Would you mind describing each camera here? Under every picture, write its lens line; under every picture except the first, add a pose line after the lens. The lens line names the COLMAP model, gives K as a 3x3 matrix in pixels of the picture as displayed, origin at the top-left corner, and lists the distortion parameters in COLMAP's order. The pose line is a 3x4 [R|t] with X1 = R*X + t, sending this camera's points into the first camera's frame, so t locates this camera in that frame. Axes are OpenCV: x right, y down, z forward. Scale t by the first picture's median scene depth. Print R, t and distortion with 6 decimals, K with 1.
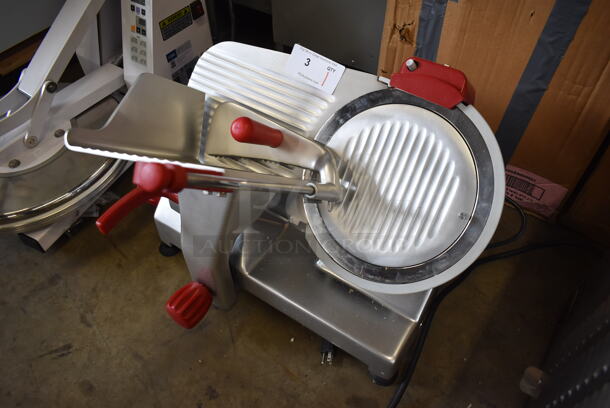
lens RADIAL K [[467.6, 0, 305.0], [0, 467.6, 204.0], [0, 0, 1]] dist [-0.097196, 0.008871]
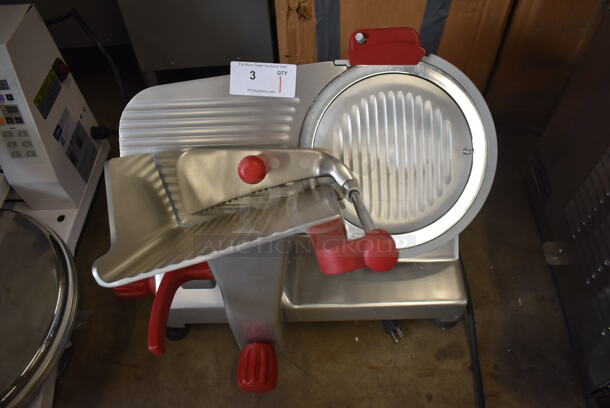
lens RADIAL K [[467.6, 0, 305.0], [0, 467.6, 204.0], [0, 0, 1]] dist [-0.097196, 0.008871]
pose [[0.824339, -0.464869, 0.323051, -0.316983], [0.447048, 0.884673, 0.132293, -0.149668], [-0.347294, 0.035365, 0.937089, 0.101419]]
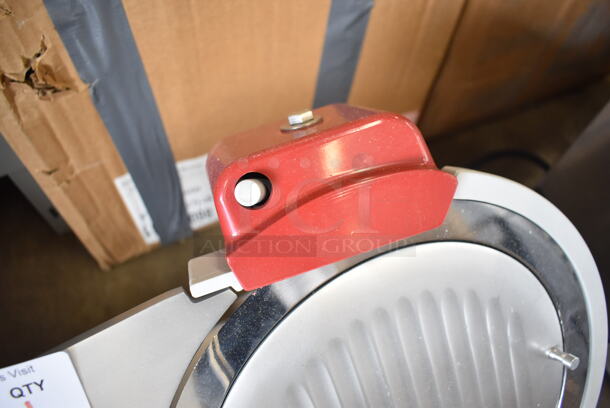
lens RADIAL K [[467.6, 0, 305.0], [0, 467.6, 204.0], [0, 0, 1]] dist [-0.097196, 0.008871]
pose [[0.511566, -0.720265, 0.468528, 0.090615], [0.616524, 0.687497, 0.383727, -0.343523], [-0.598497, 0.092557, 0.795760, 0.653516]]
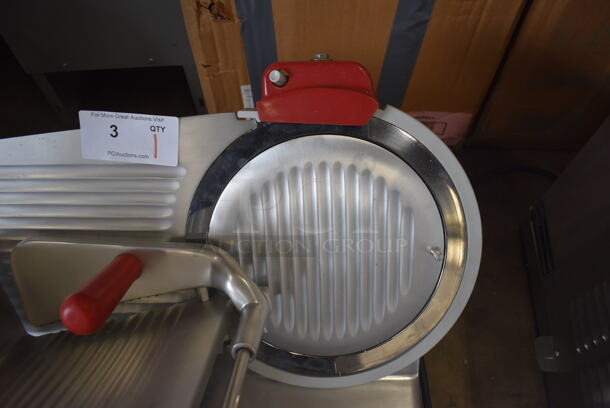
lens RADIAL K [[467.6, 0, 305.0], [0, 467.6, 204.0], [0, 0, 1]] dist [-0.097196, 0.008871]
pose [[0.835769, -0.477246, 0.271525, 0.005802], [0.421413, 0.874536, 0.239998, -0.253192], [-0.351996, -0.086159, 0.932028, 0.333672]]
